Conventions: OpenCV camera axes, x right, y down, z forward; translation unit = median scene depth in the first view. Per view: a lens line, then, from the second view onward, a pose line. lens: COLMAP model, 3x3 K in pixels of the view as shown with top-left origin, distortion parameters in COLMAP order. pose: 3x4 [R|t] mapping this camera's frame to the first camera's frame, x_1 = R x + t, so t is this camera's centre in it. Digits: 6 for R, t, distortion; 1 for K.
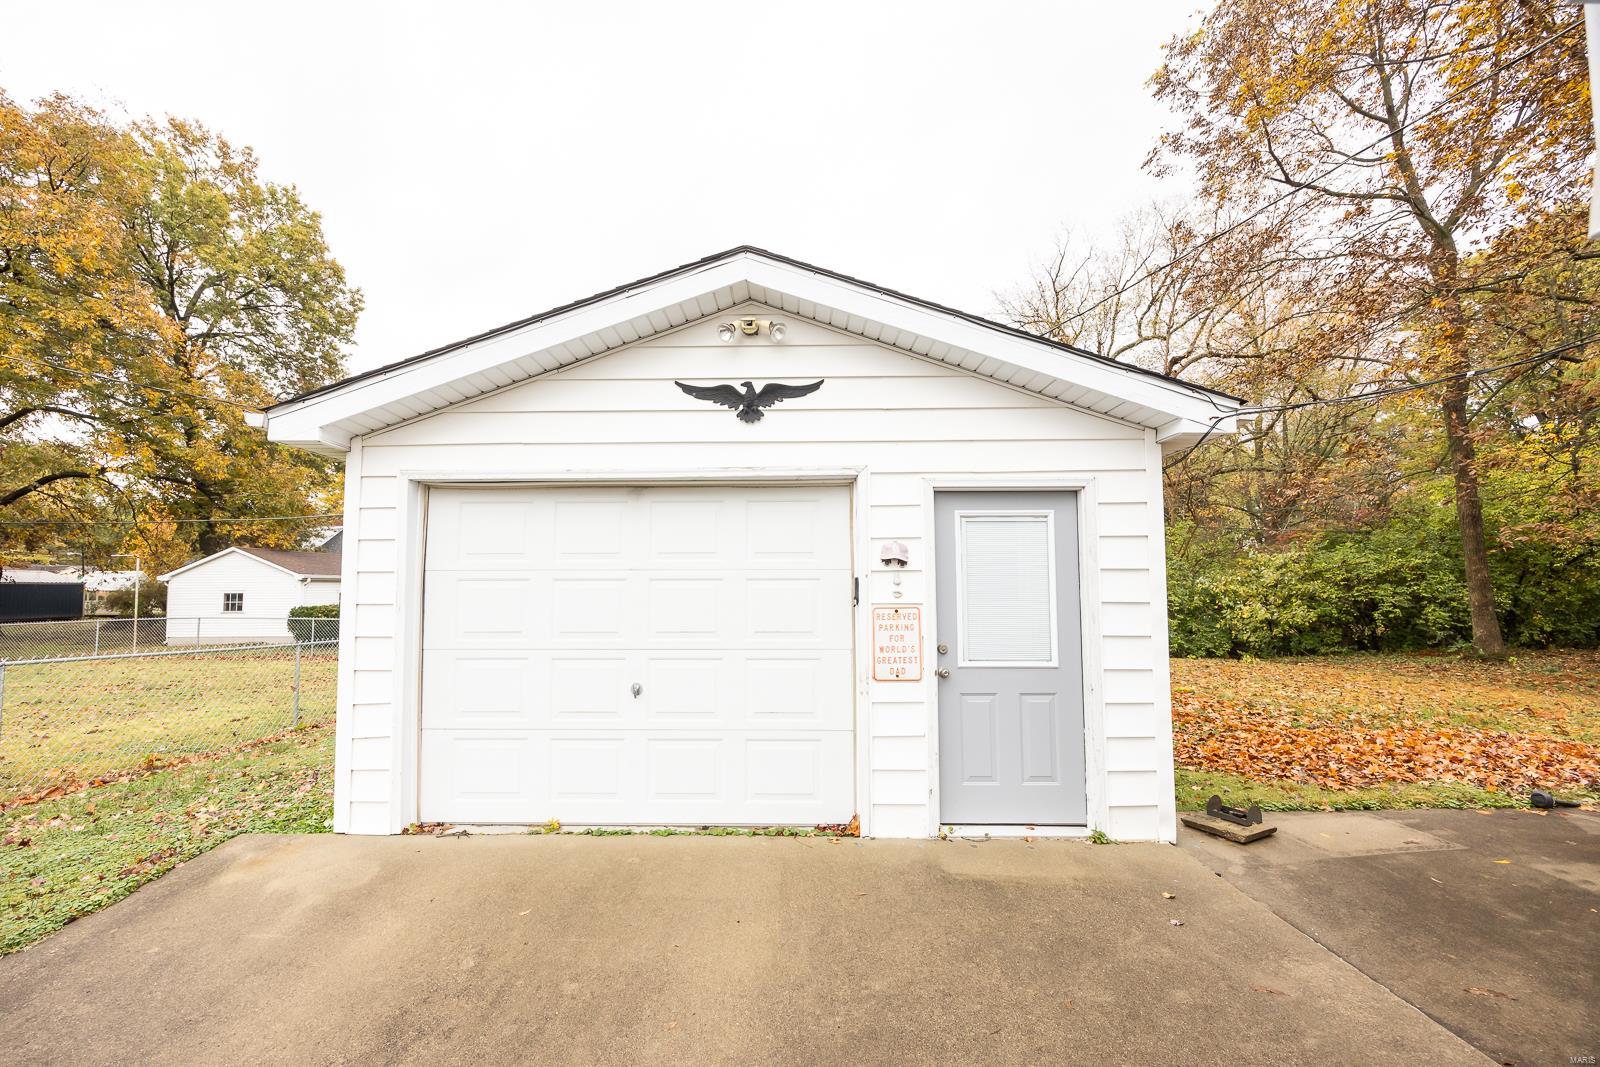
lens RADIAL K [[619.8, 0, 780.0], [0, 619.8, 556.9], [0, 0, 1]] dist [-0.006946, 0.002764]
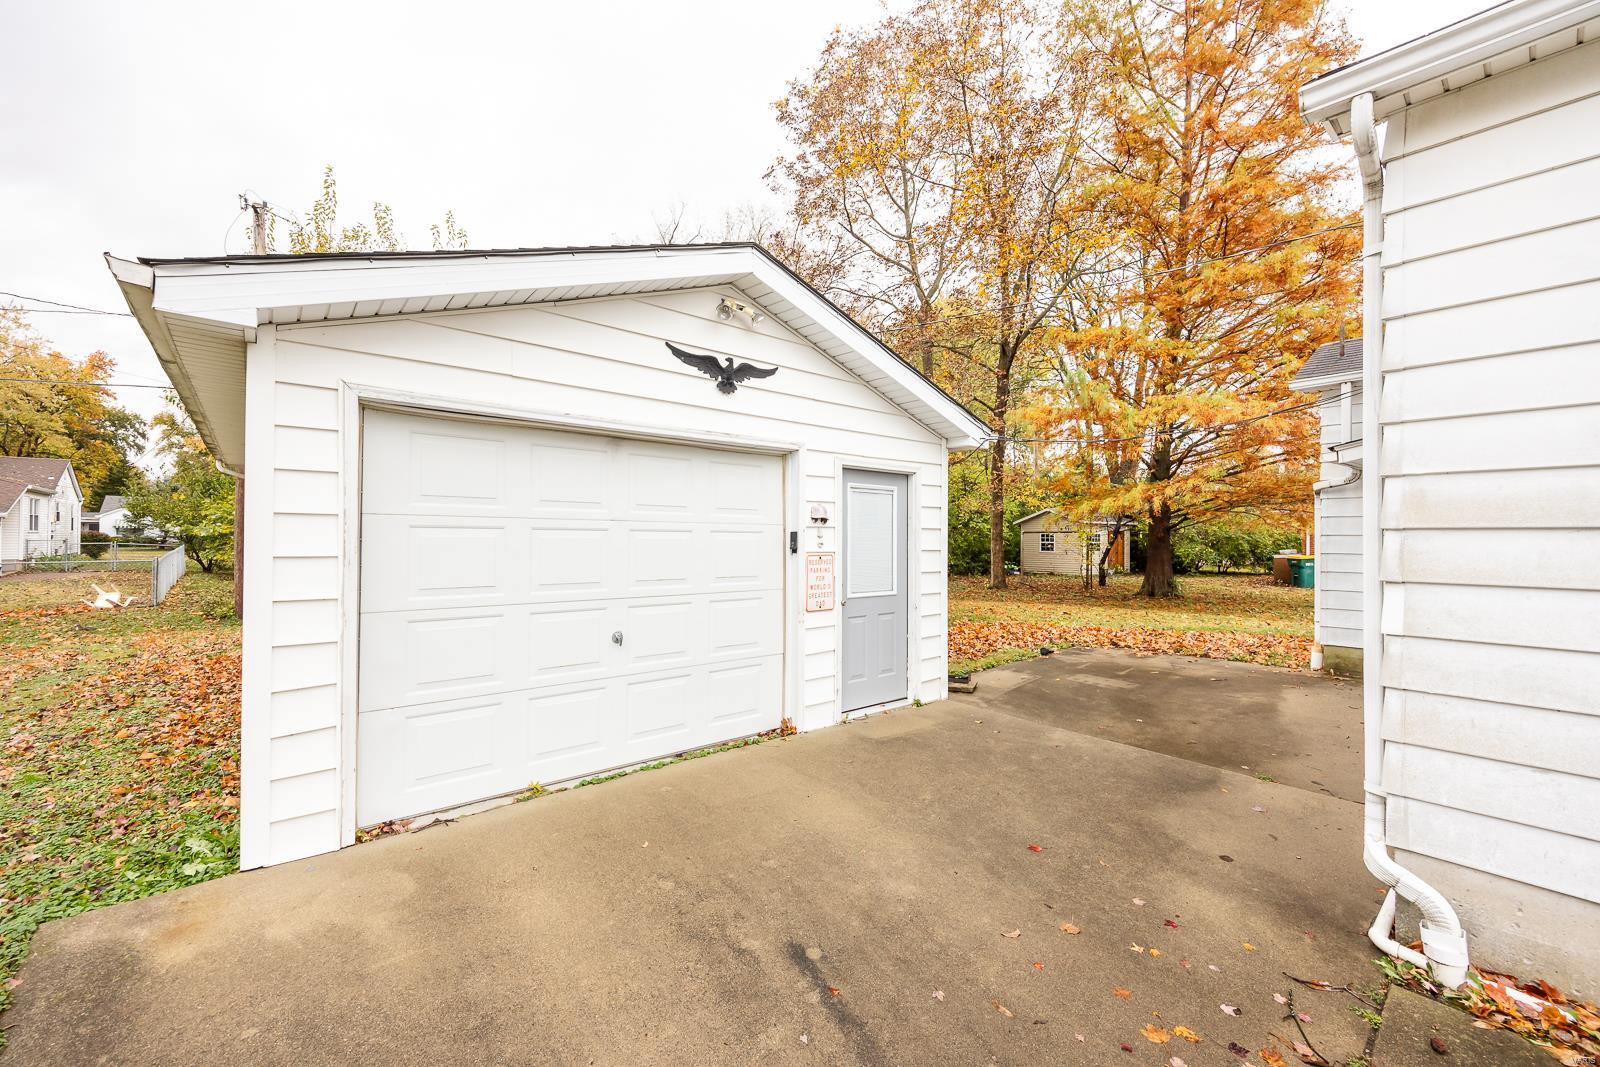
lens RADIAL K [[639.0, 0, 800.0], [0, 639.0, 533.5], [0, 0, 1]] dist [0.006948, 0.000040]
pose [[0.752889, 0.011619, 0.658045, -0.711787], [-0.045452, 0.998375, 0.034374, -0.007731], [-0.656576, -0.055789, 0.752194, 0.018544]]
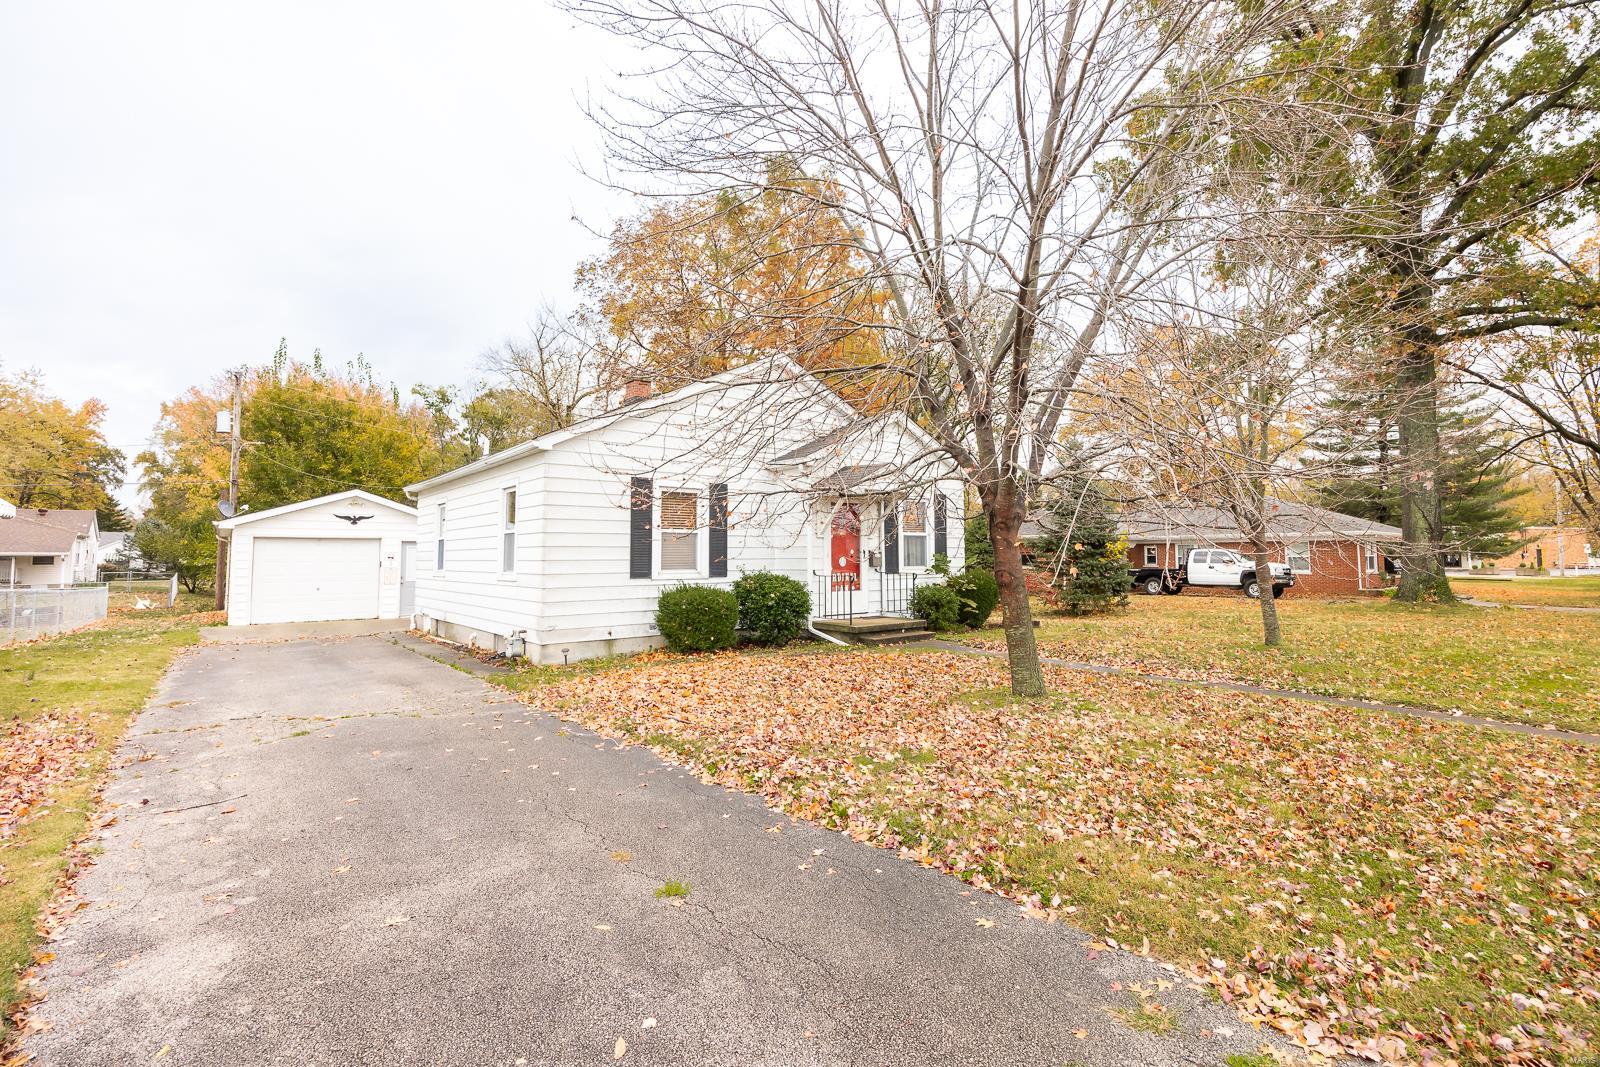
lens RADIAL K [[729.2, 0, 800.2], [0, 729.2, 512.2], [0, 0, 1]] dist [0.001063, 0.000256]
pose [[0.776237, 0.042872, 0.628982, -0.819329], [-0.033178, 0.999081, -0.027152, -0.269227], [-0.629568, 0.000208, 0.776946, -4.791161]]
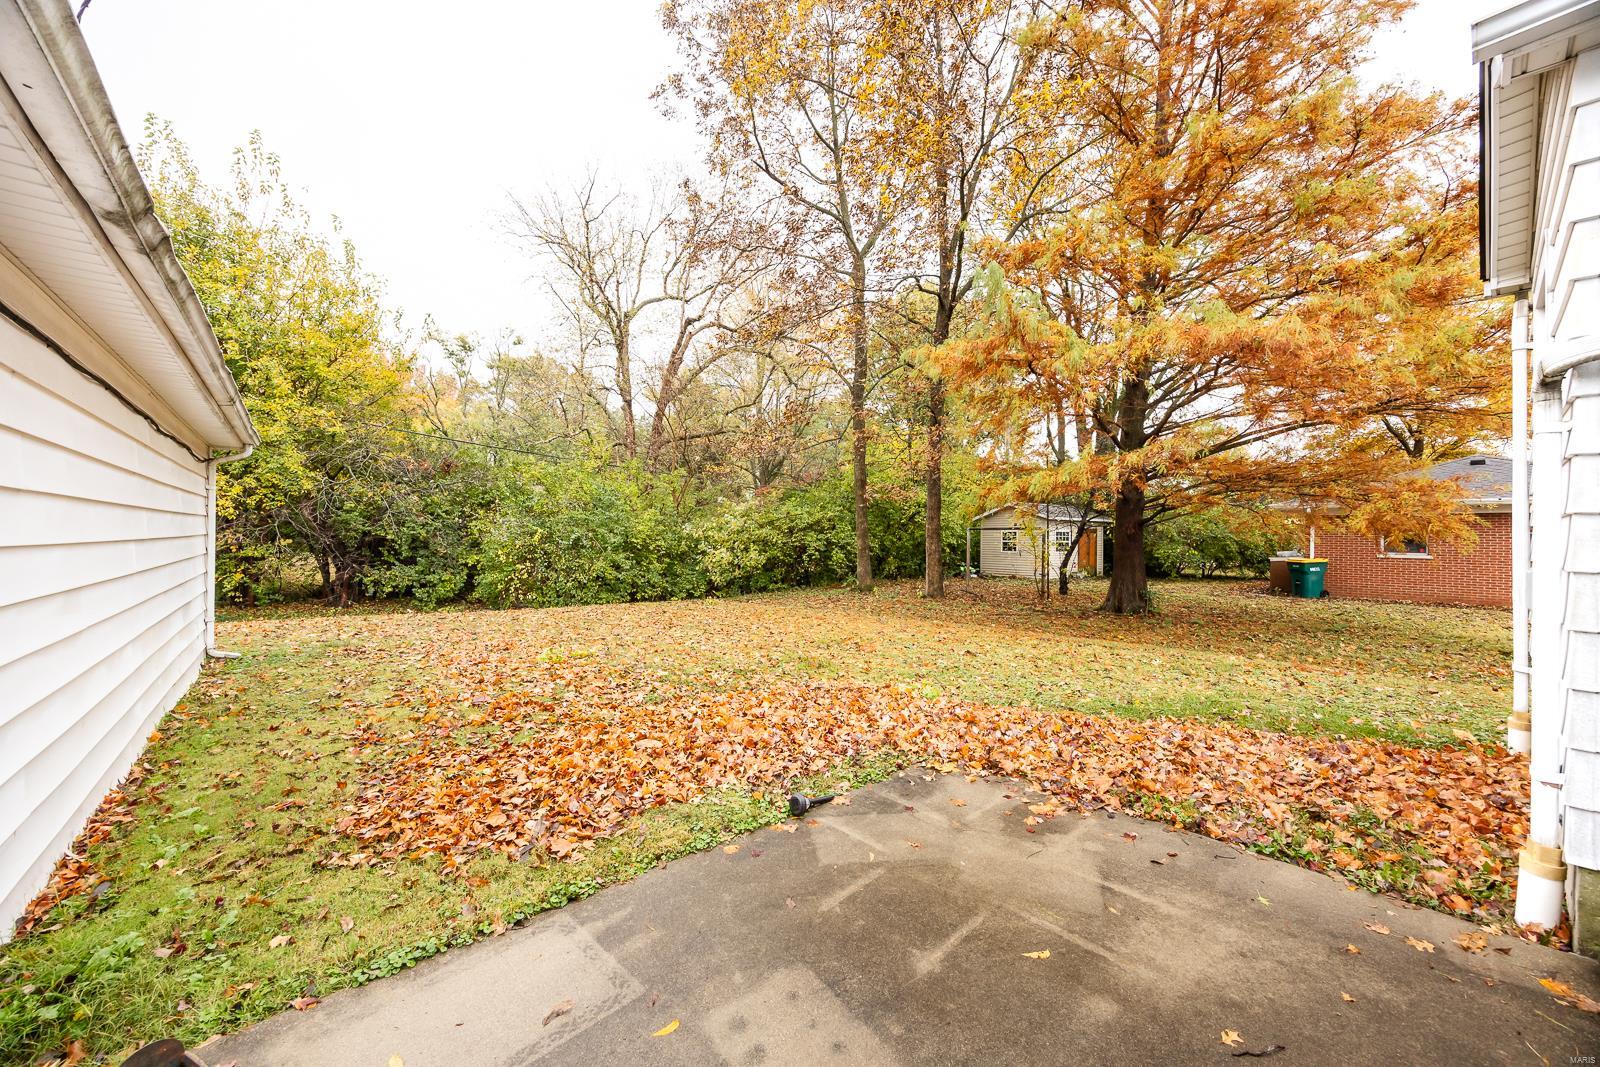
lens RADIAL K [[600.8, 0, 800.0], [0, 600.8, 533.5], [0, 0, 1]] dist [0.000570, -0.000079]
pose [[0.757544, 0.012798, 0.652658, 0.787486], [-0.047934, 0.998199, 0.036064, 0.021460], [-0.651022, -0.058605, 0.756793, 0.475095]]
